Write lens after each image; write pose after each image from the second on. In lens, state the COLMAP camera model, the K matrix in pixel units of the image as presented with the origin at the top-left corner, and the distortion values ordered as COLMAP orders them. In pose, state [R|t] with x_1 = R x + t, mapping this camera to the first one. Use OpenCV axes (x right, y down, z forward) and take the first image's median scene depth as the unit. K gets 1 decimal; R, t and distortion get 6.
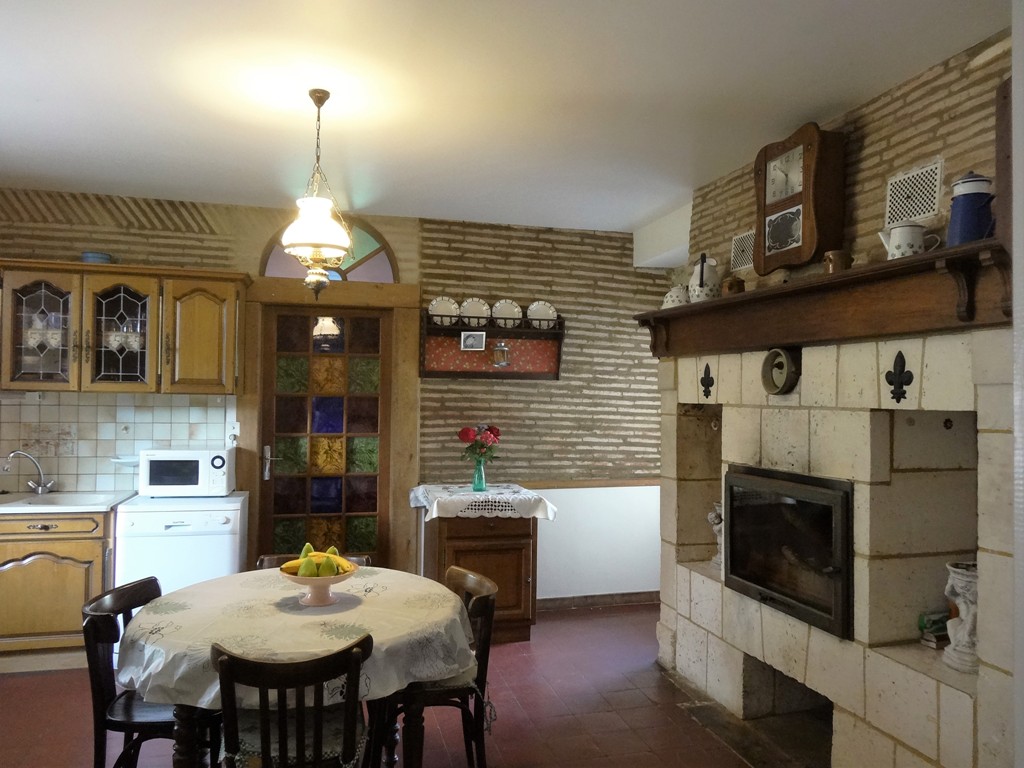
lens RADIAL K [[749.5, 0, 512.0], [0, 749.5, 384.0], [0, 0, 1]] dist [-0.007003, 0.001404]
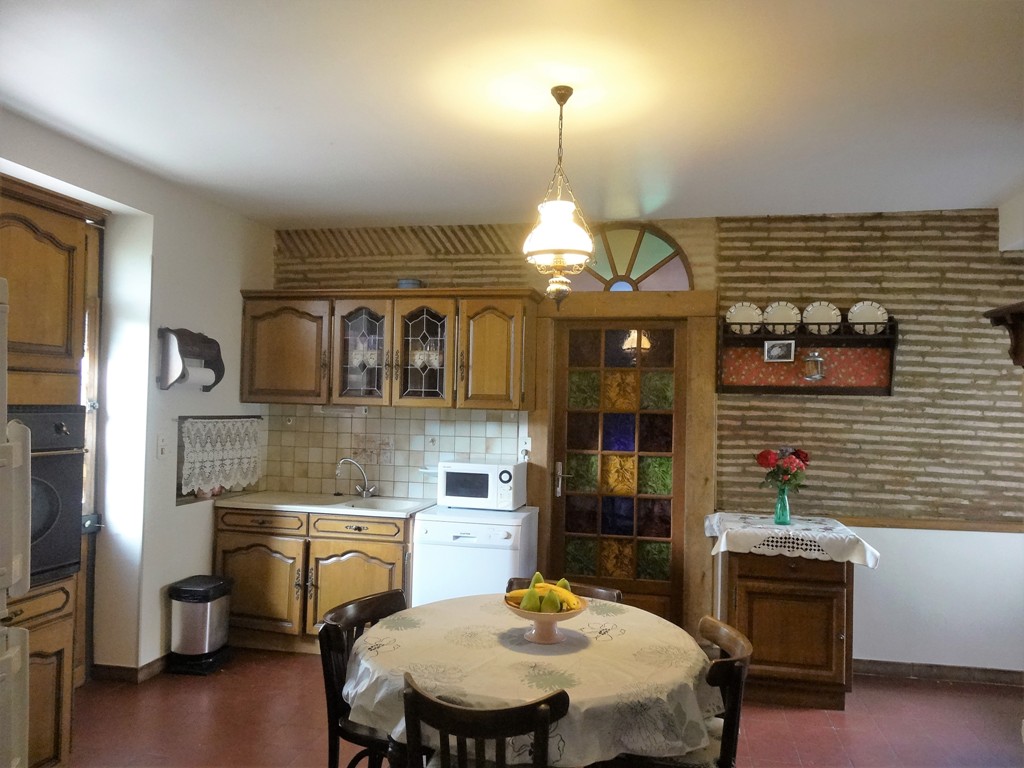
lens RADIAL K [[749.5, 0, 512.0], [0, 749.5, 384.0], [0, 0, 1]] dist [-0.007003, 0.001404]
pose [[0.893373, -0.006818, -0.449264, 0.063045], [-0.002294, 0.999803, -0.019735, -0.000965], [0.449310, 0.018661, 0.893181, 0.083108]]
